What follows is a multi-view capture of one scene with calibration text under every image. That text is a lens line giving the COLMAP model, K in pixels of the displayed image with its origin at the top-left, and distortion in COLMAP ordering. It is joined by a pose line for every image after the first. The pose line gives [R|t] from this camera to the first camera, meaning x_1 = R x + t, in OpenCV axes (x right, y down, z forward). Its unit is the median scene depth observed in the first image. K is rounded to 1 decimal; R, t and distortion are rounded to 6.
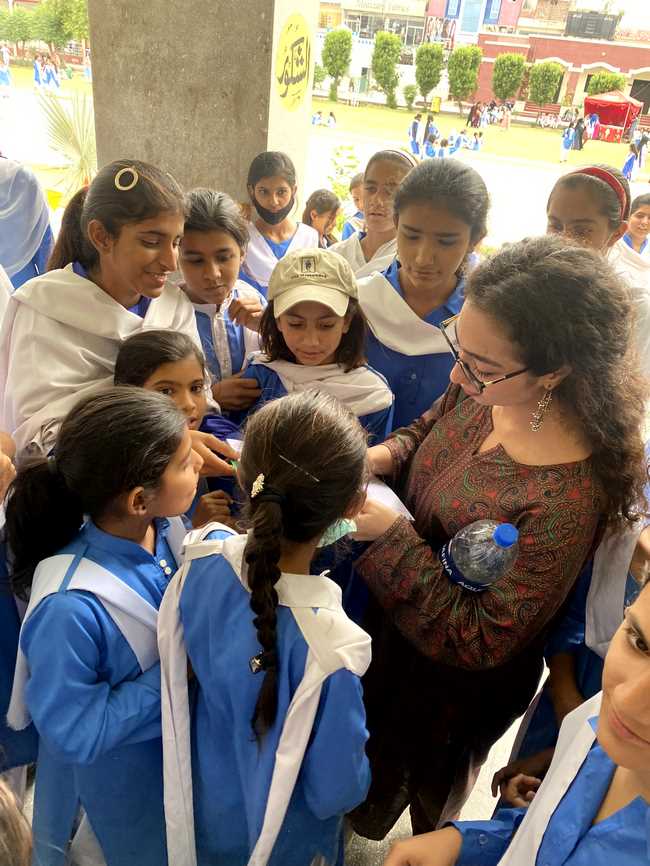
lens RADIAL K [[662.8, 0, 325.0], [0, 662.8, 433.0], [0, 0, 1]] dist [0.011752, -0.061192]
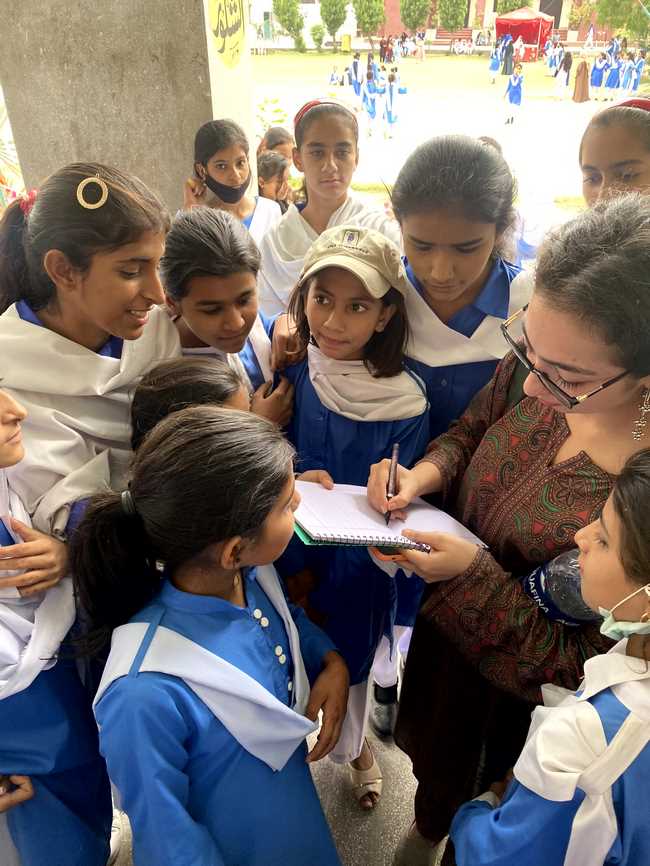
lens RADIAL K [[643.9, 0, 328.1], [0, 643.9, 446.9], [0, 0, 1]] dist [0.039876, -0.074032]
pose [[0.987206, -0.149323, 0.055924, -0.049653], [0.143746, 0.985221, 0.093152, -0.055349], [-0.069008, -0.083922, 0.994080, 0.101000]]
